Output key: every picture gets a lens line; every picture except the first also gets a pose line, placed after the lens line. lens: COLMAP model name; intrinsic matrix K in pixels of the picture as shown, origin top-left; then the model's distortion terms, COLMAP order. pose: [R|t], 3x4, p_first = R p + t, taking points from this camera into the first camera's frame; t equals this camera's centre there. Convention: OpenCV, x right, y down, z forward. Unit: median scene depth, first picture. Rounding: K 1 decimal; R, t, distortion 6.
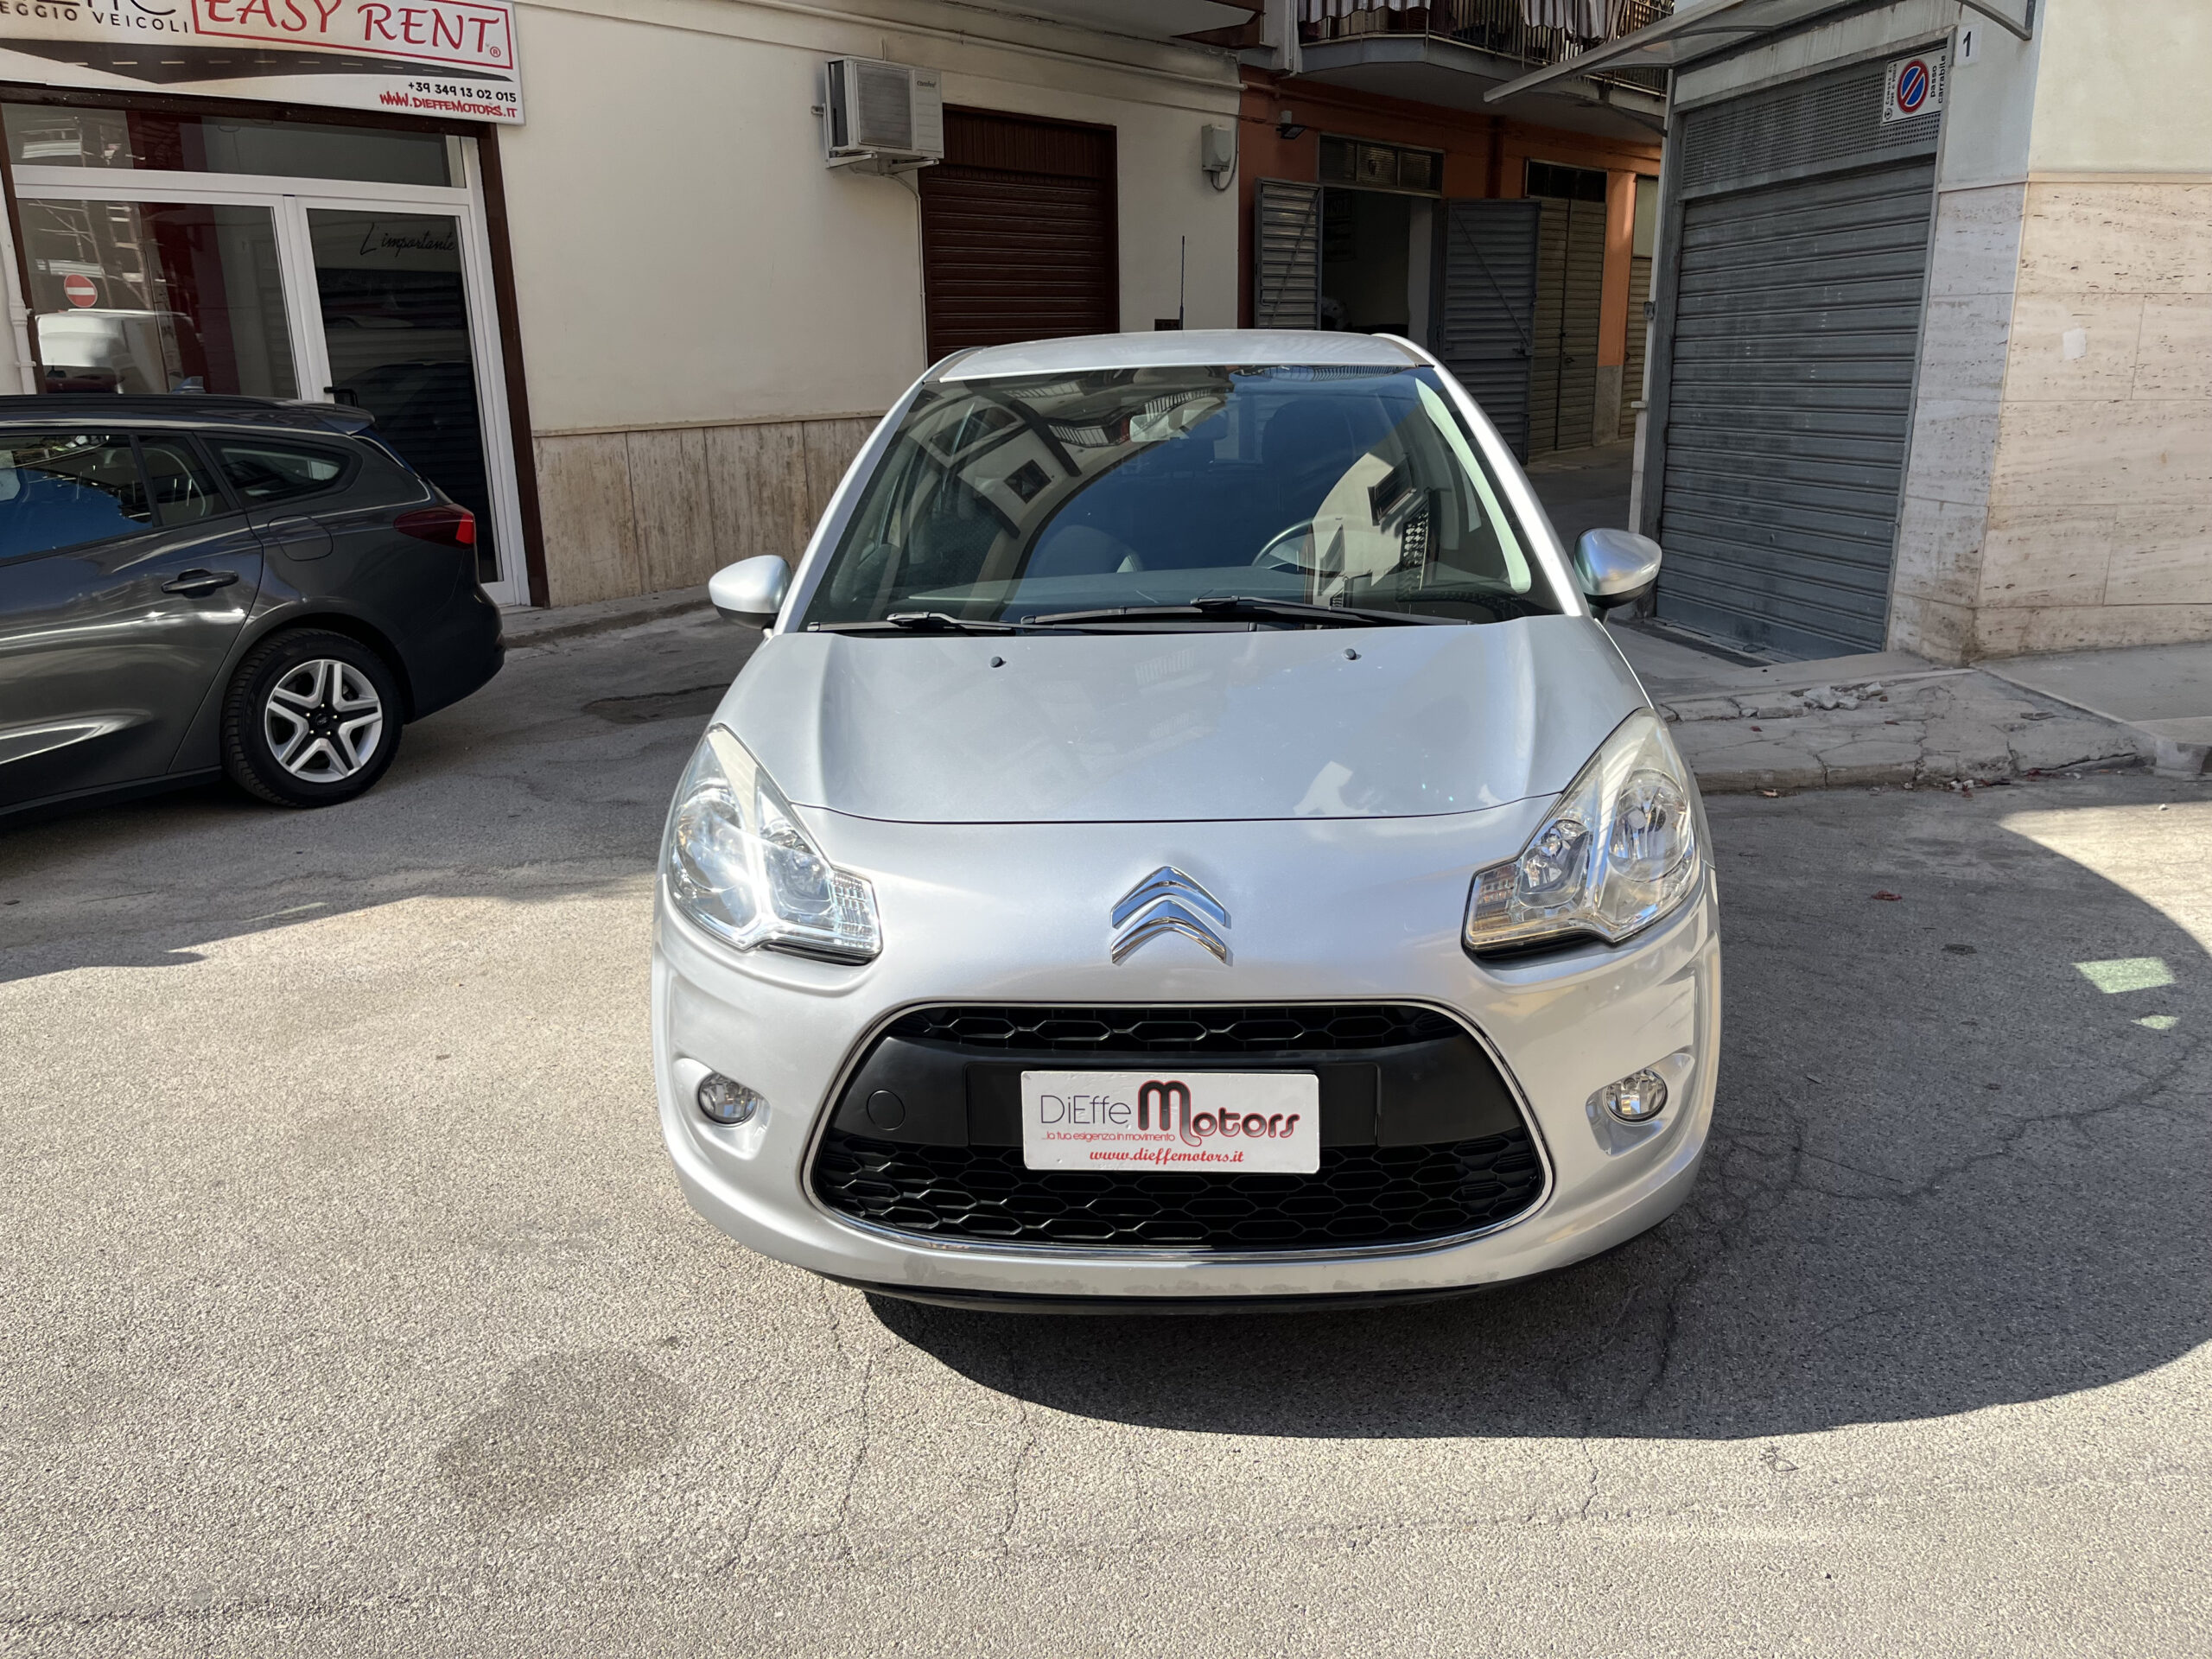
lens RADIAL K [[1689.5, 0, 1090.1], [0, 1689.5, 824.0], [0, 0, 1]] dist [0.066887, -0.099508]
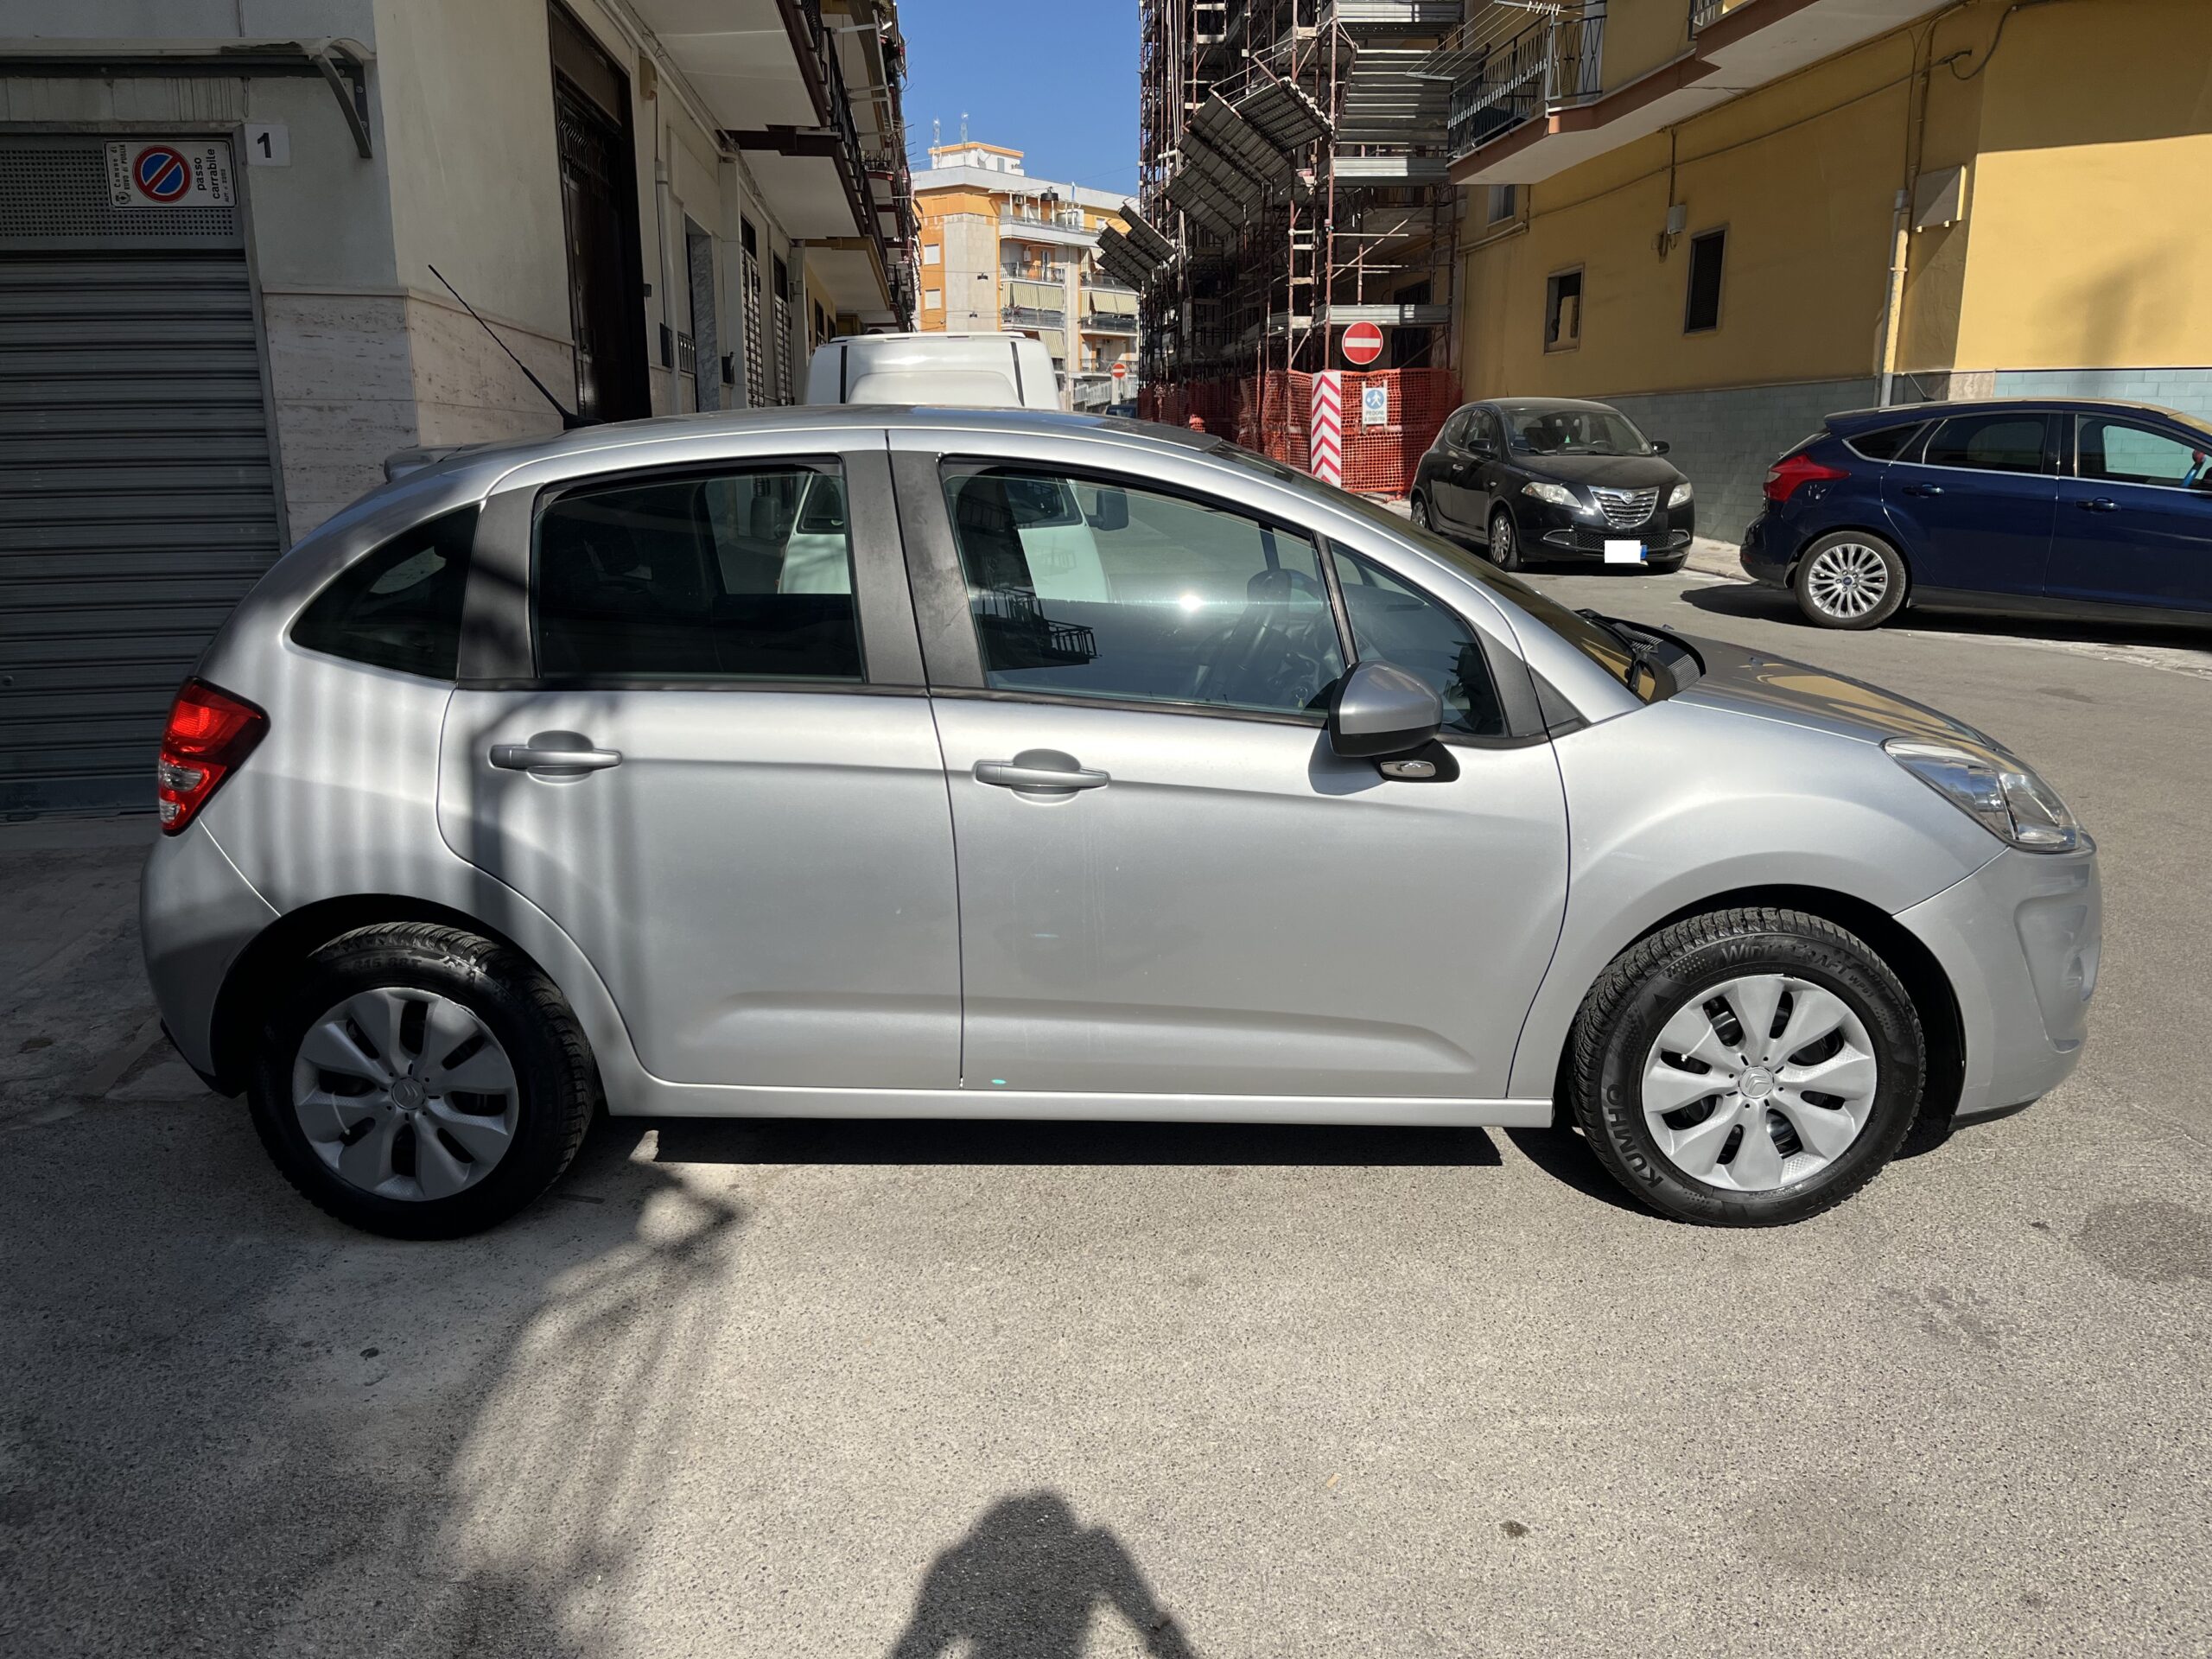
lens RADIAL K [[1689.5, 0, 1092.7], [0, 1689.5, 840.1], [0, 0, 1]] dist [0.066887, -0.099508]
pose [[-0.044668, -0.208823, 0.976933, -0.538892], [0.275488, 0.937416, 0.212972, -0.156141], [-0.960266, 0.278646, 0.015656, 0.621948]]
